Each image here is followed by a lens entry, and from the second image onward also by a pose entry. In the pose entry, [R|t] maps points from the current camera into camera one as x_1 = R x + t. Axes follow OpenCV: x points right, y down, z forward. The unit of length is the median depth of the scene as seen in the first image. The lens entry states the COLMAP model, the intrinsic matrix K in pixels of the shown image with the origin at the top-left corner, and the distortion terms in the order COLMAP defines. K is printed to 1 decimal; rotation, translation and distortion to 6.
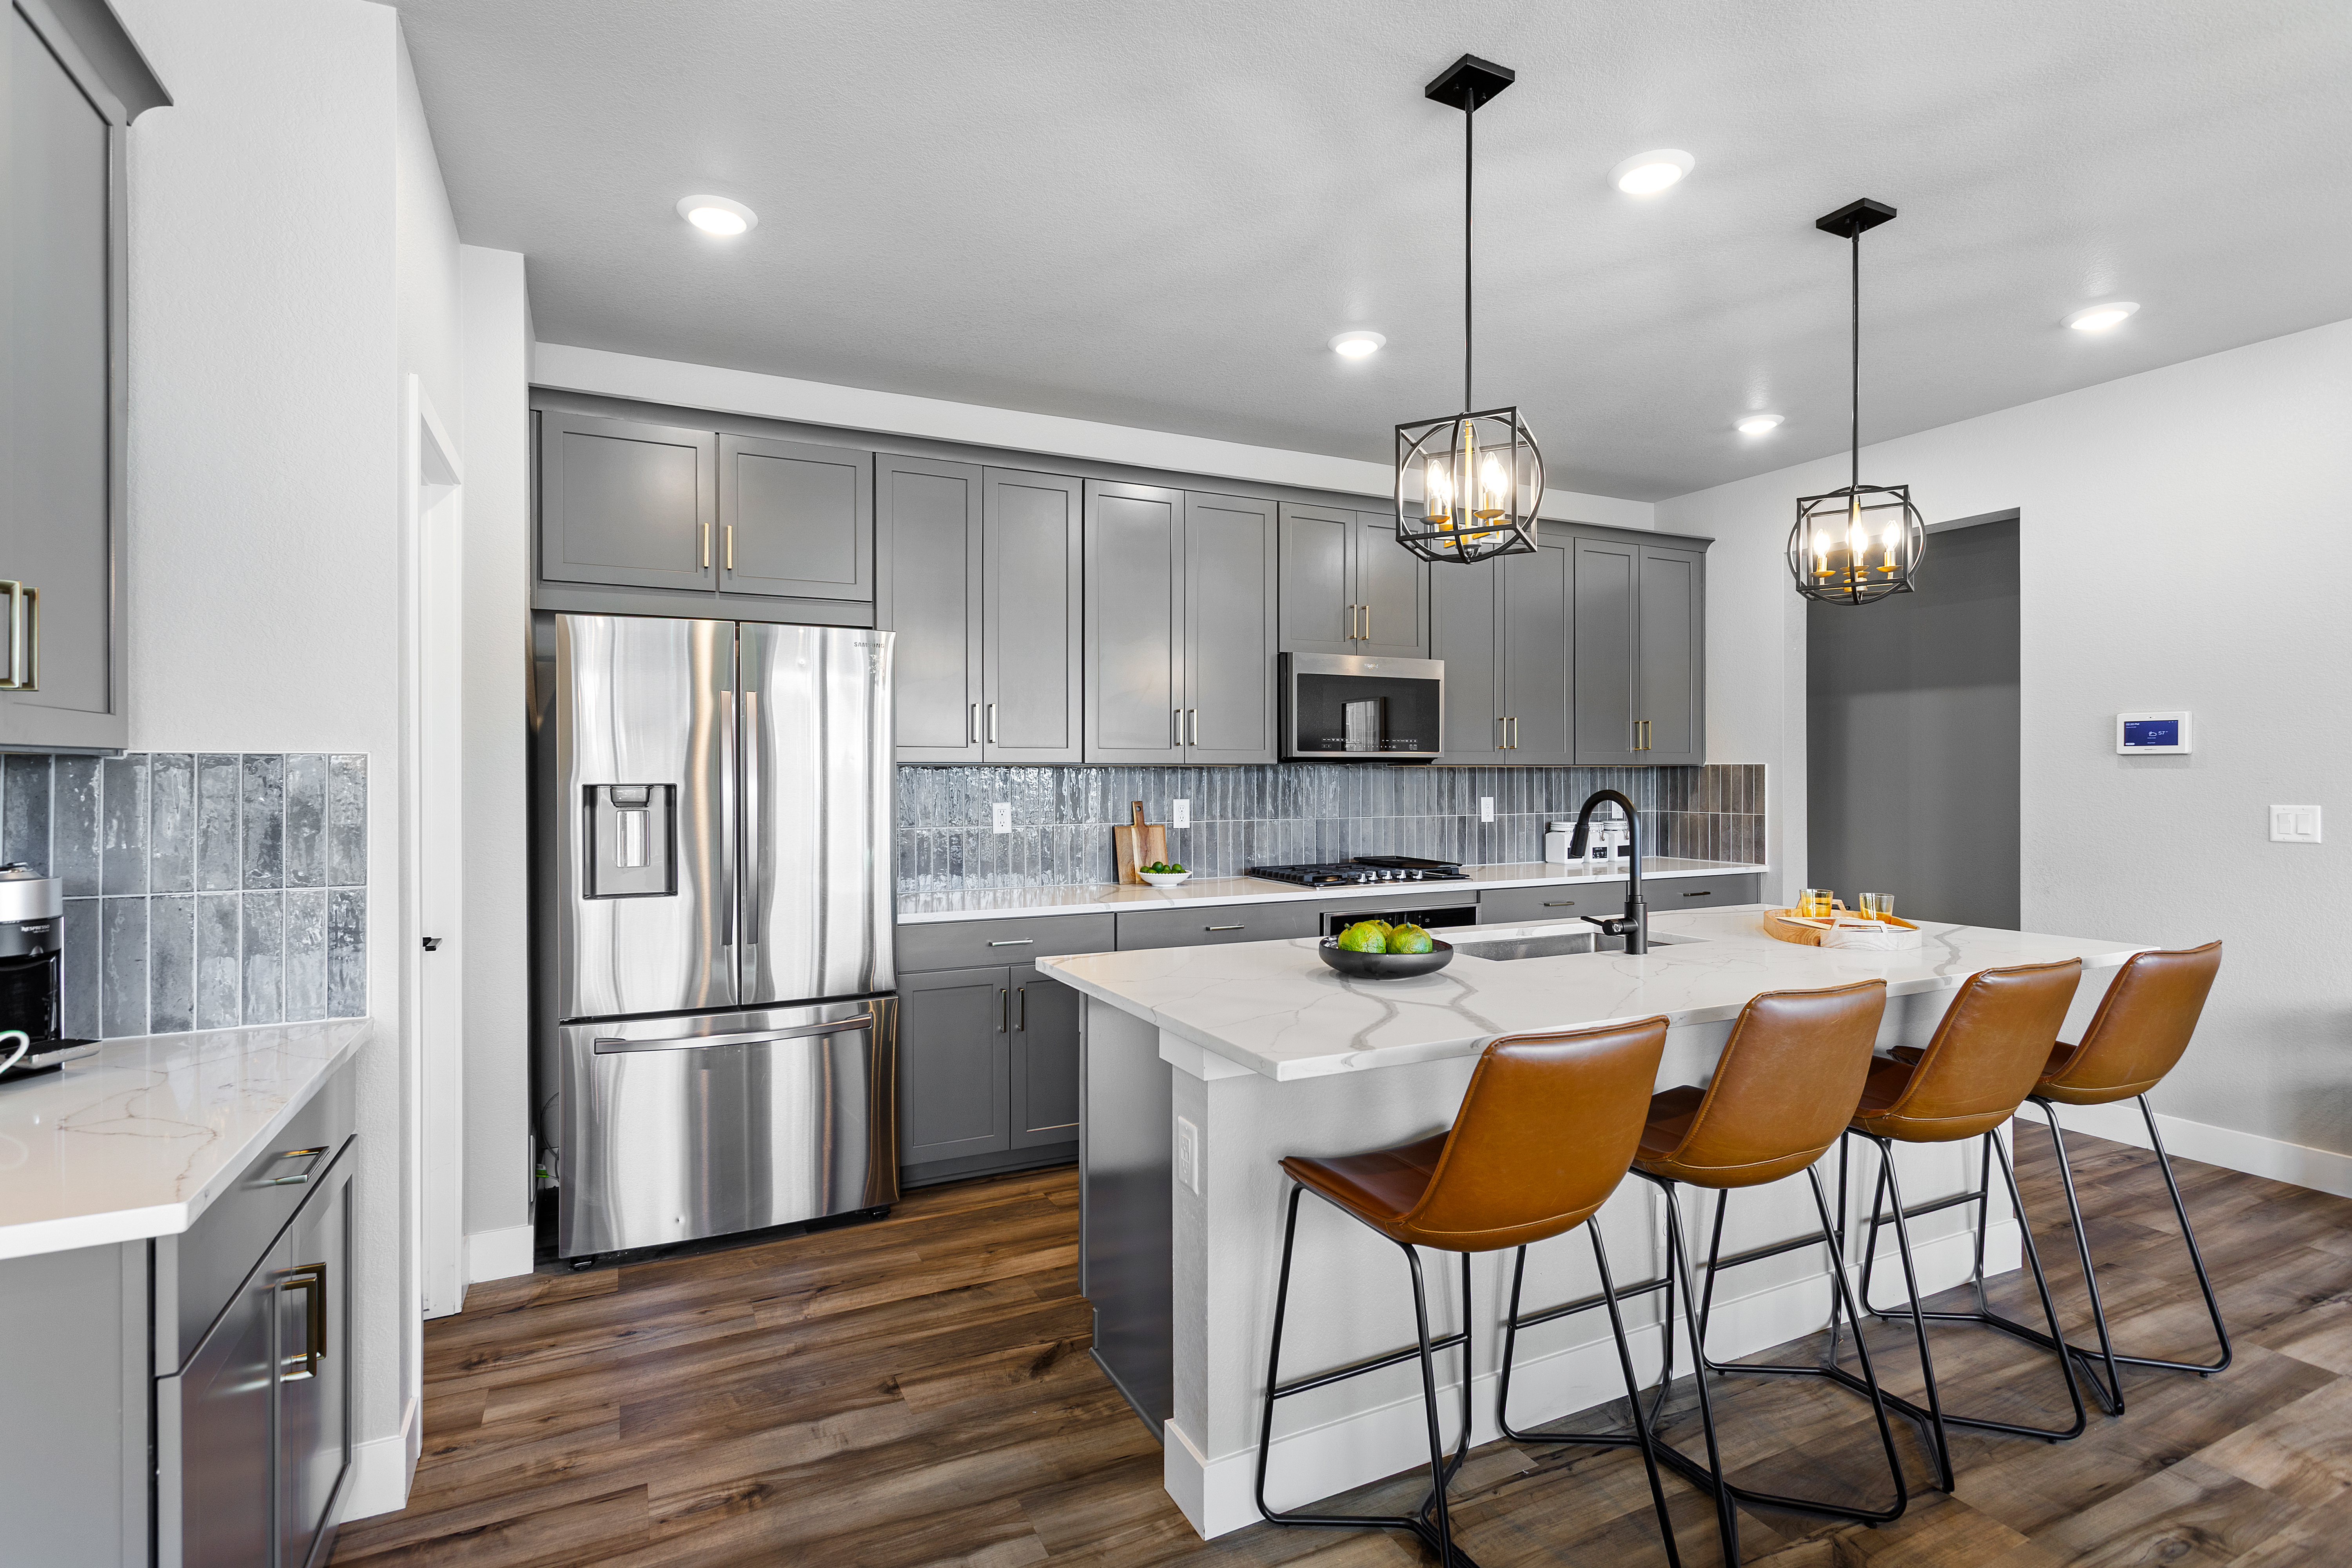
lens RADIAL K [[1124.7, 0, 1180.5], [0, 1124.7, 772.1], [0, 0, 1]] dist [-0.000248, 0.003025]
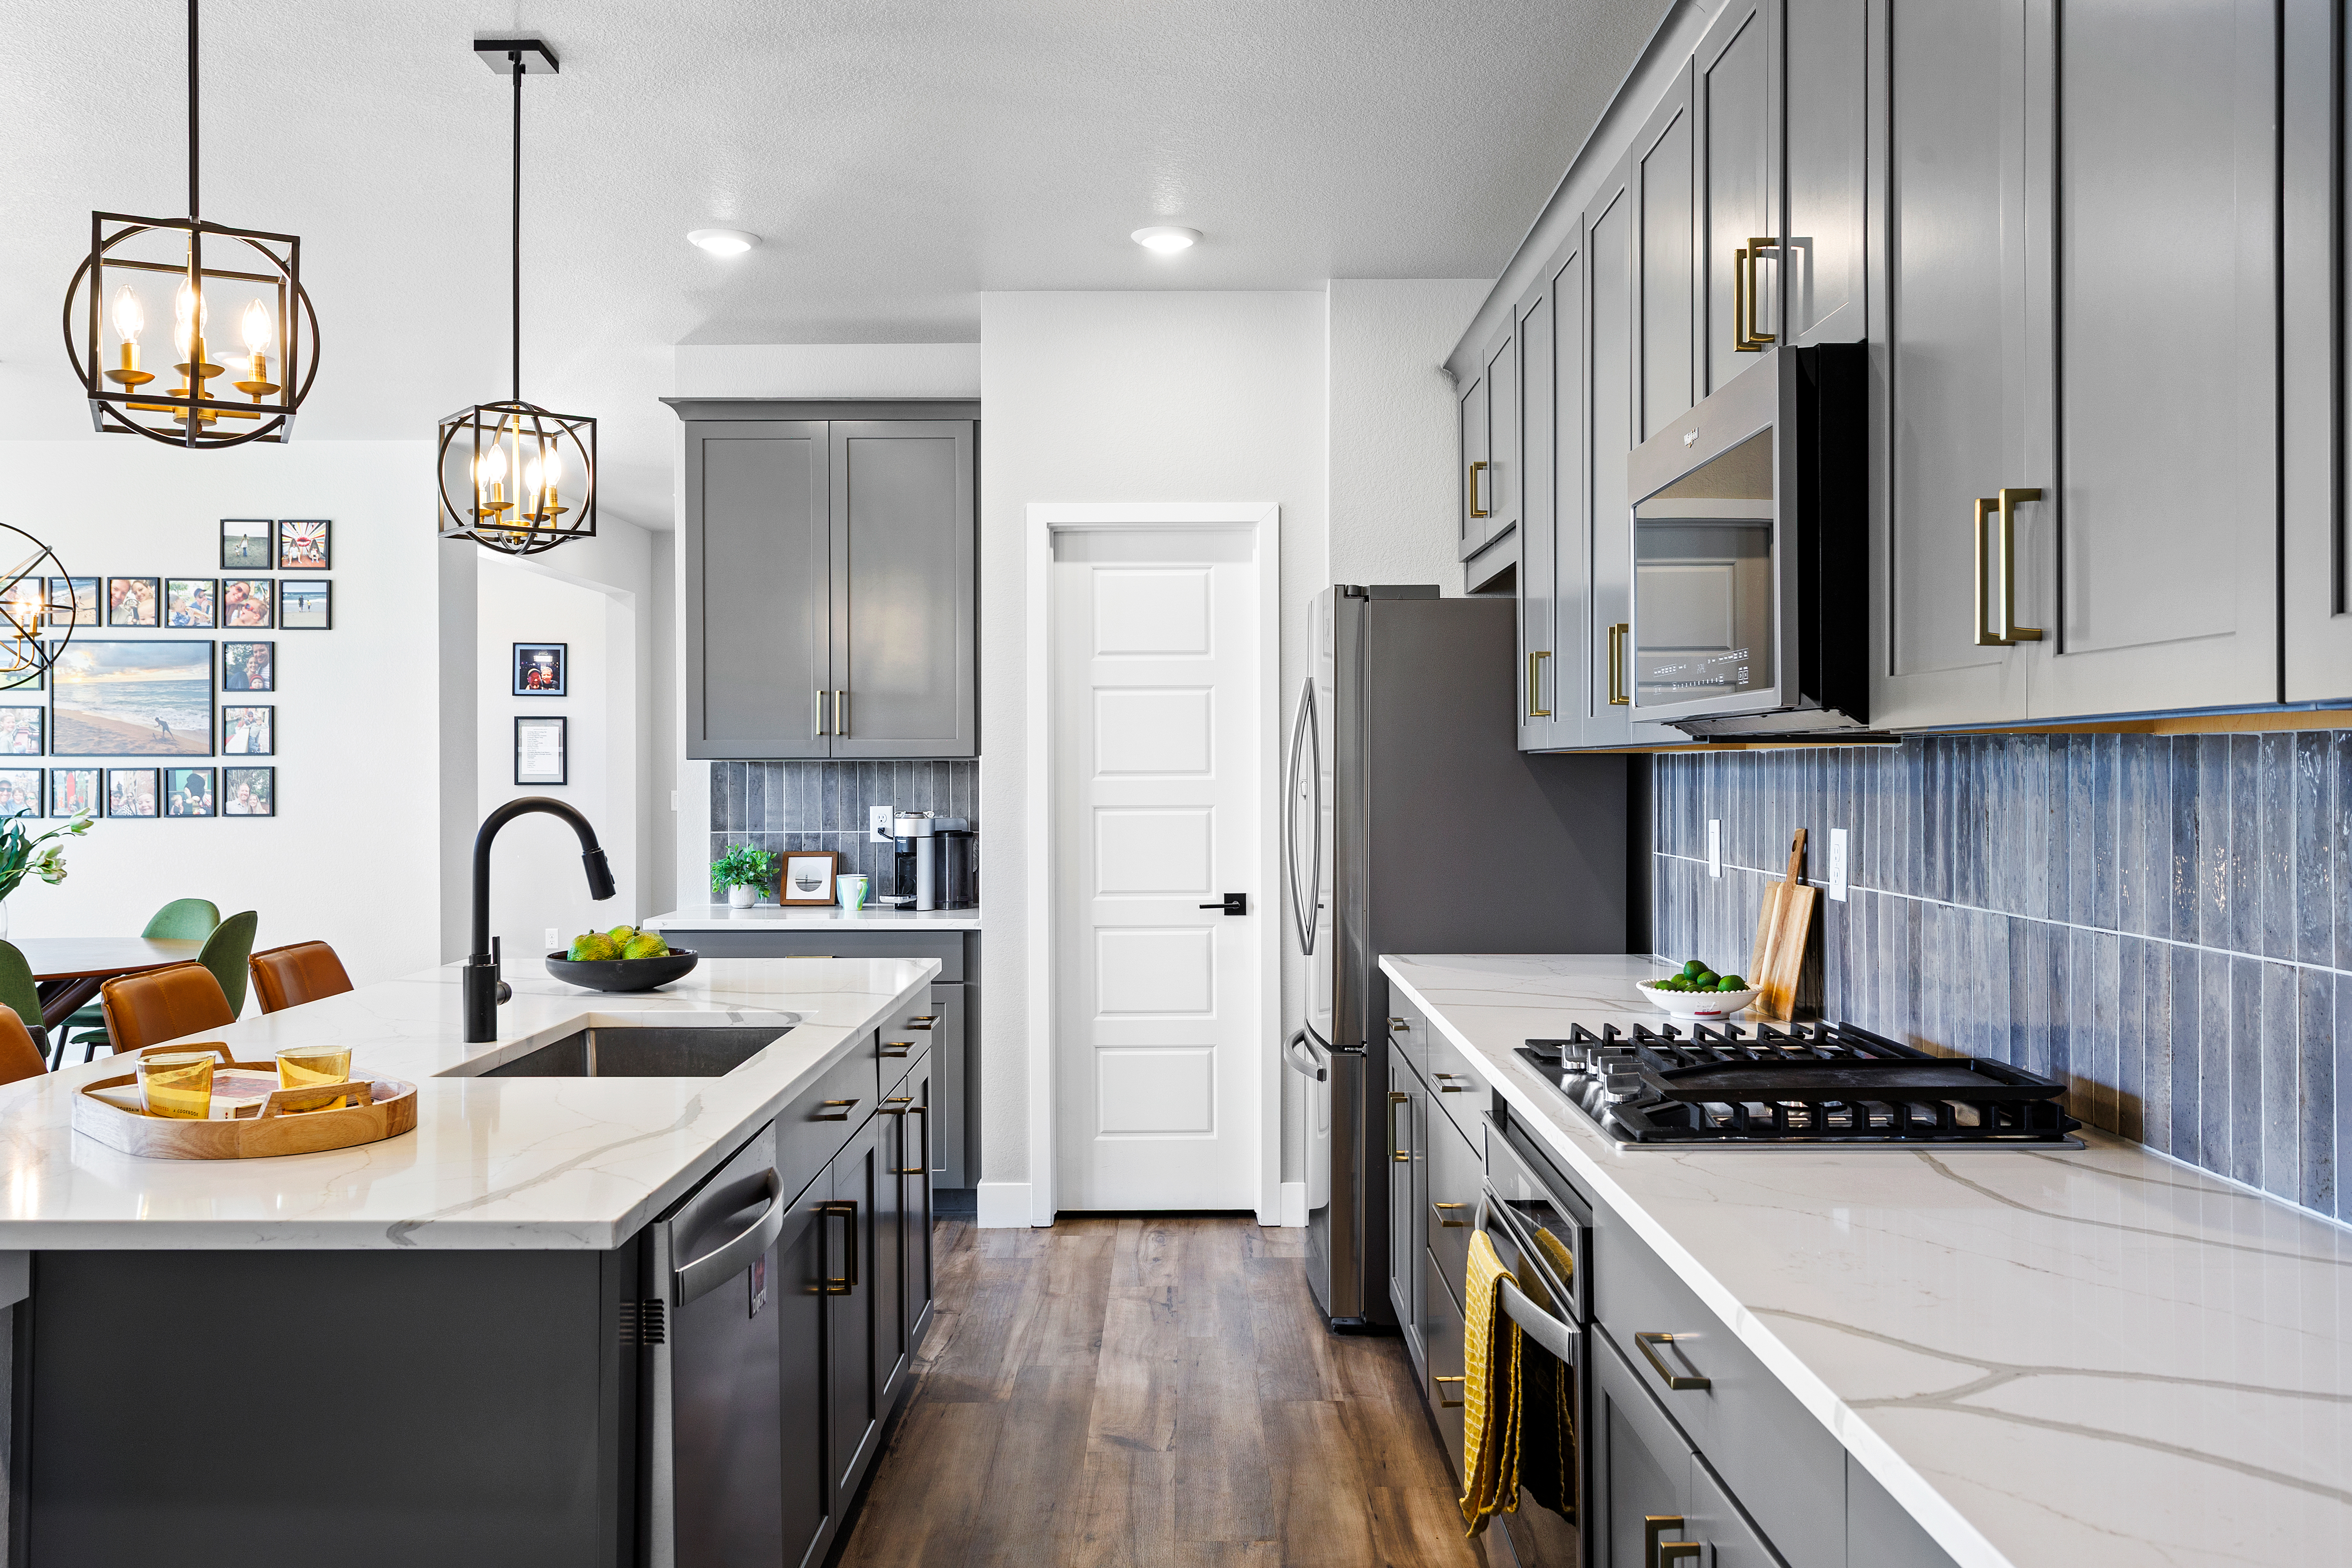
lens RADIAL K [[1919.9, 0, 1176.1], [0, 1919.9, 788.6], [0, 0, 1]] dist [-0.011159, -0.000644]
pose [[-0.443482, 0.015285, -0.896153, 0.757495], [0.007498, 0.999883, 0.013344, -0.002521], [0.896252, -0.000802, -0.443544, 1.151382]]
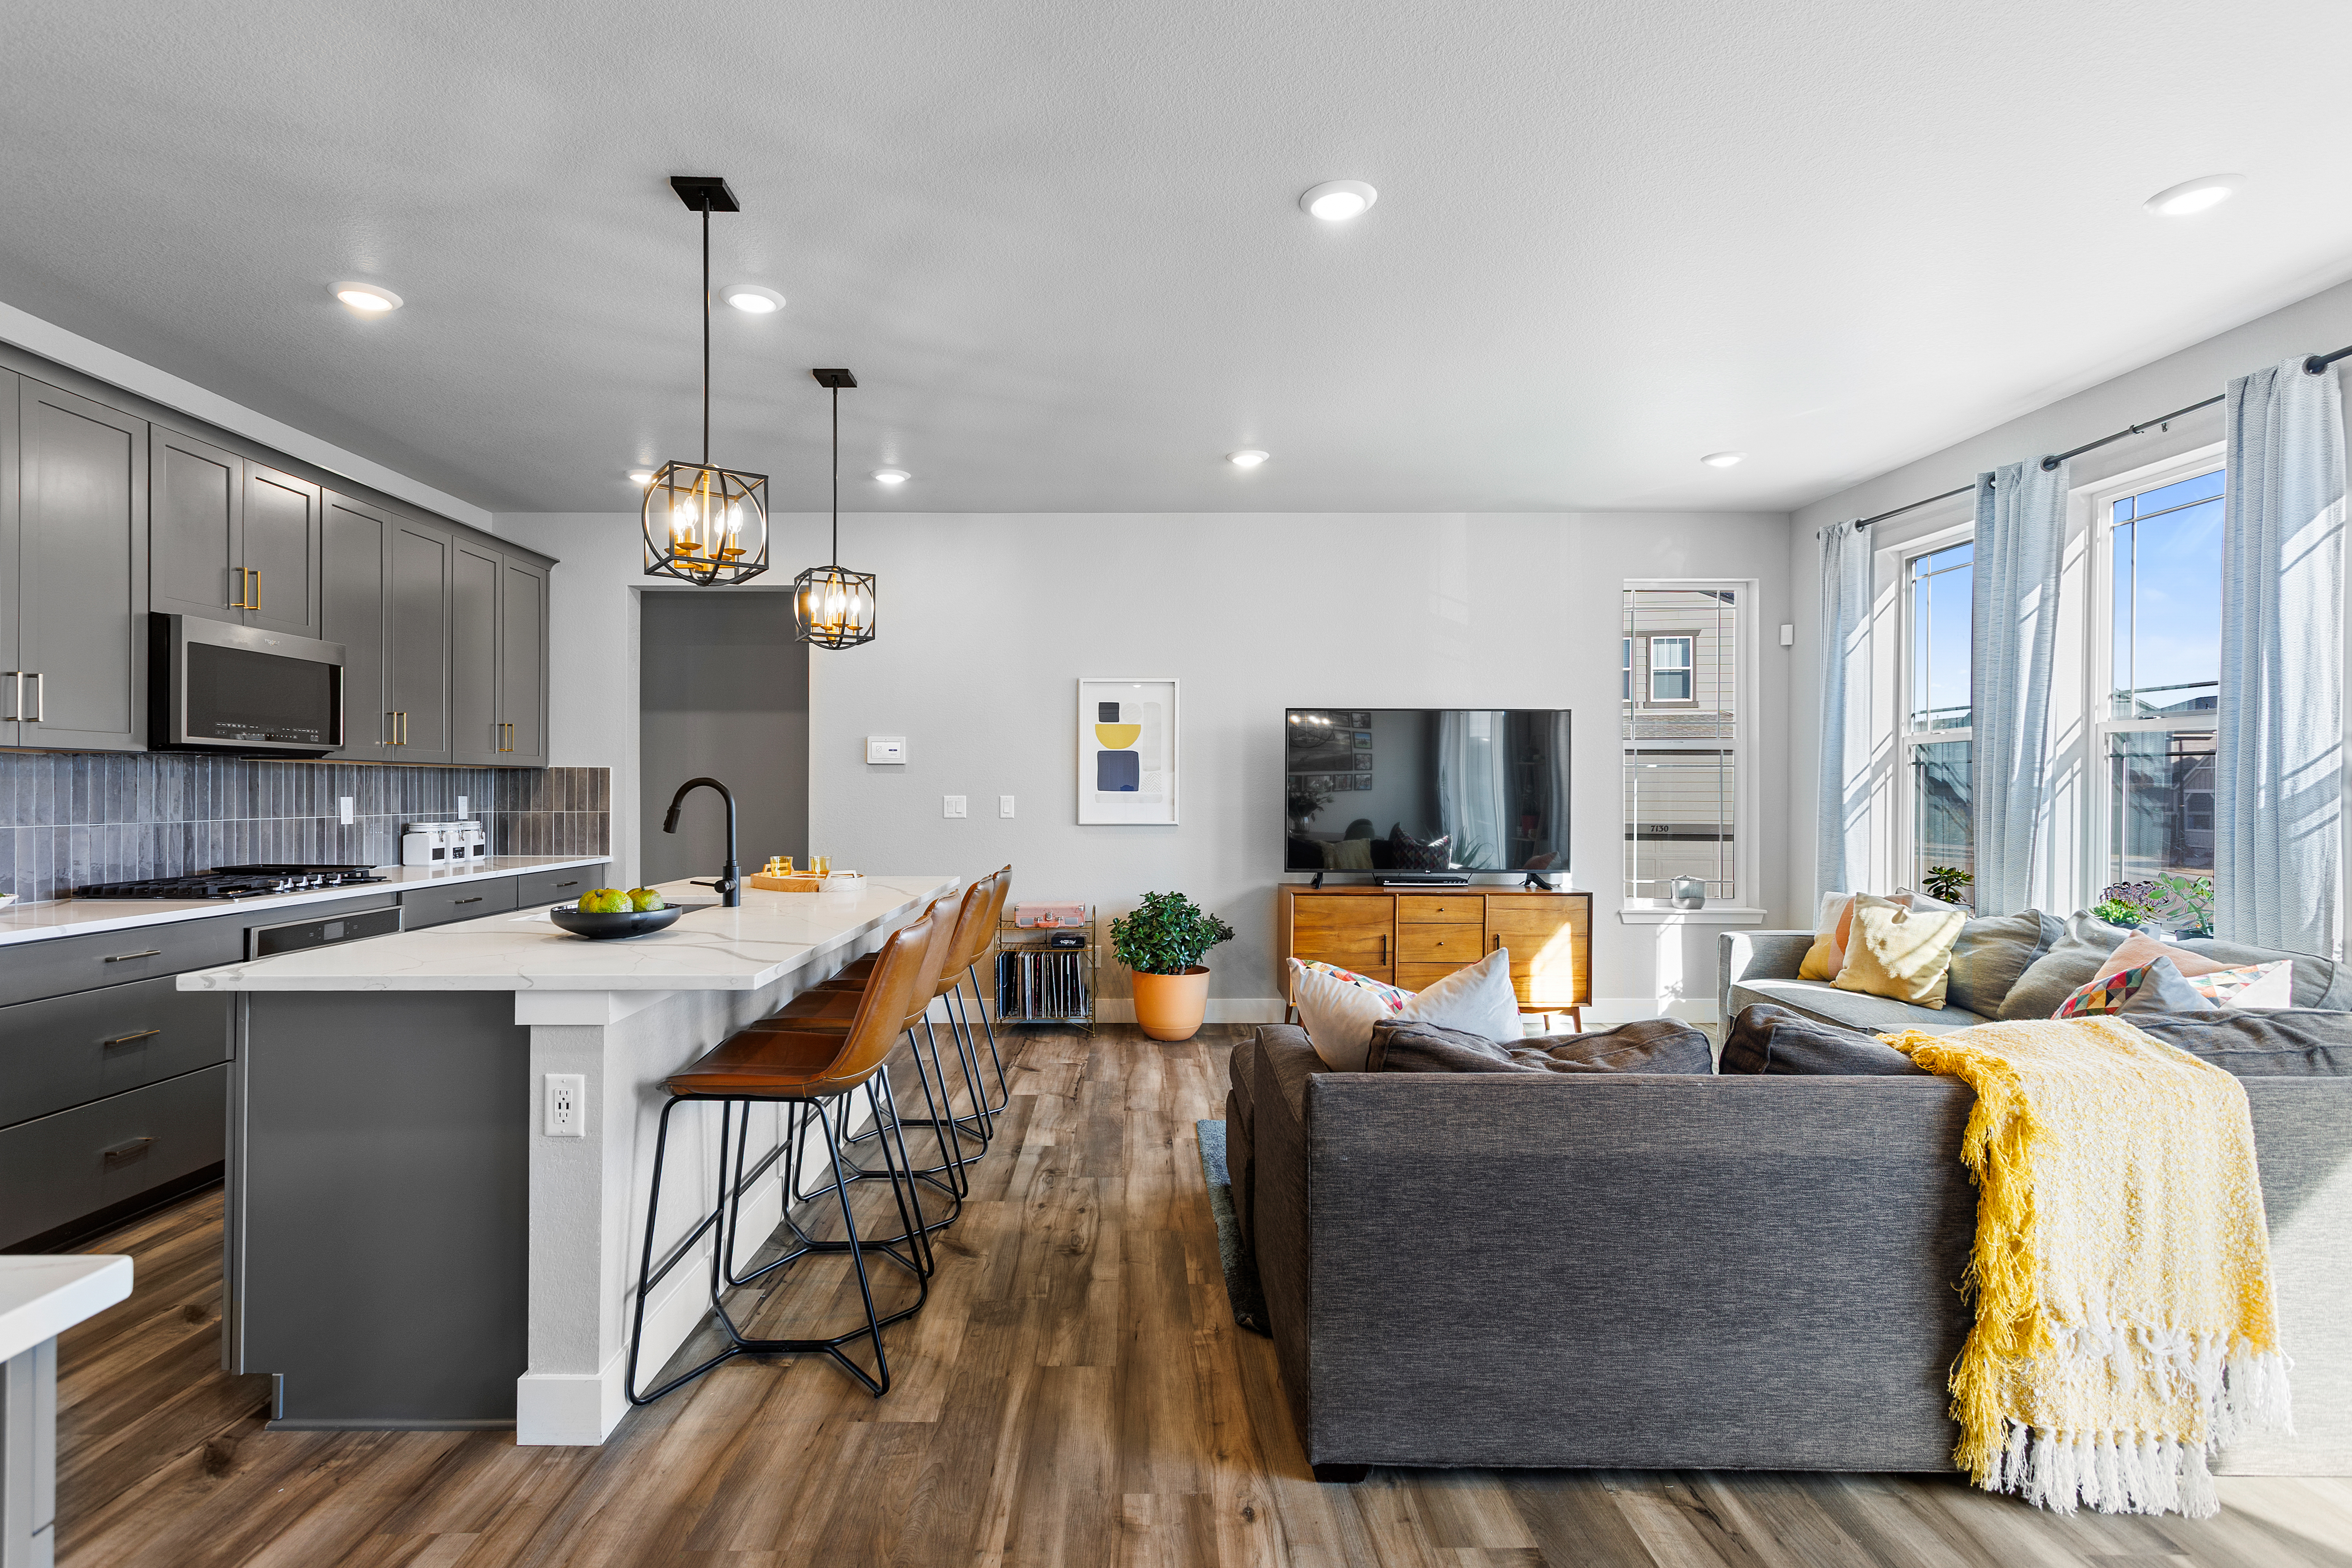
lens RADIAL K [[1124.7, 0, 1128.6], [0, 1124.7, 803.3], [0, 0, 1]] dist [-0.000248, 0.003025]
pose [[0.445160, -0.006986, 0.895424, -0.324737], [-0.005263, 0.999932, 0.010418, 0.017522], [-0.895436, -0.009351, 0.445092, 0.022827]]
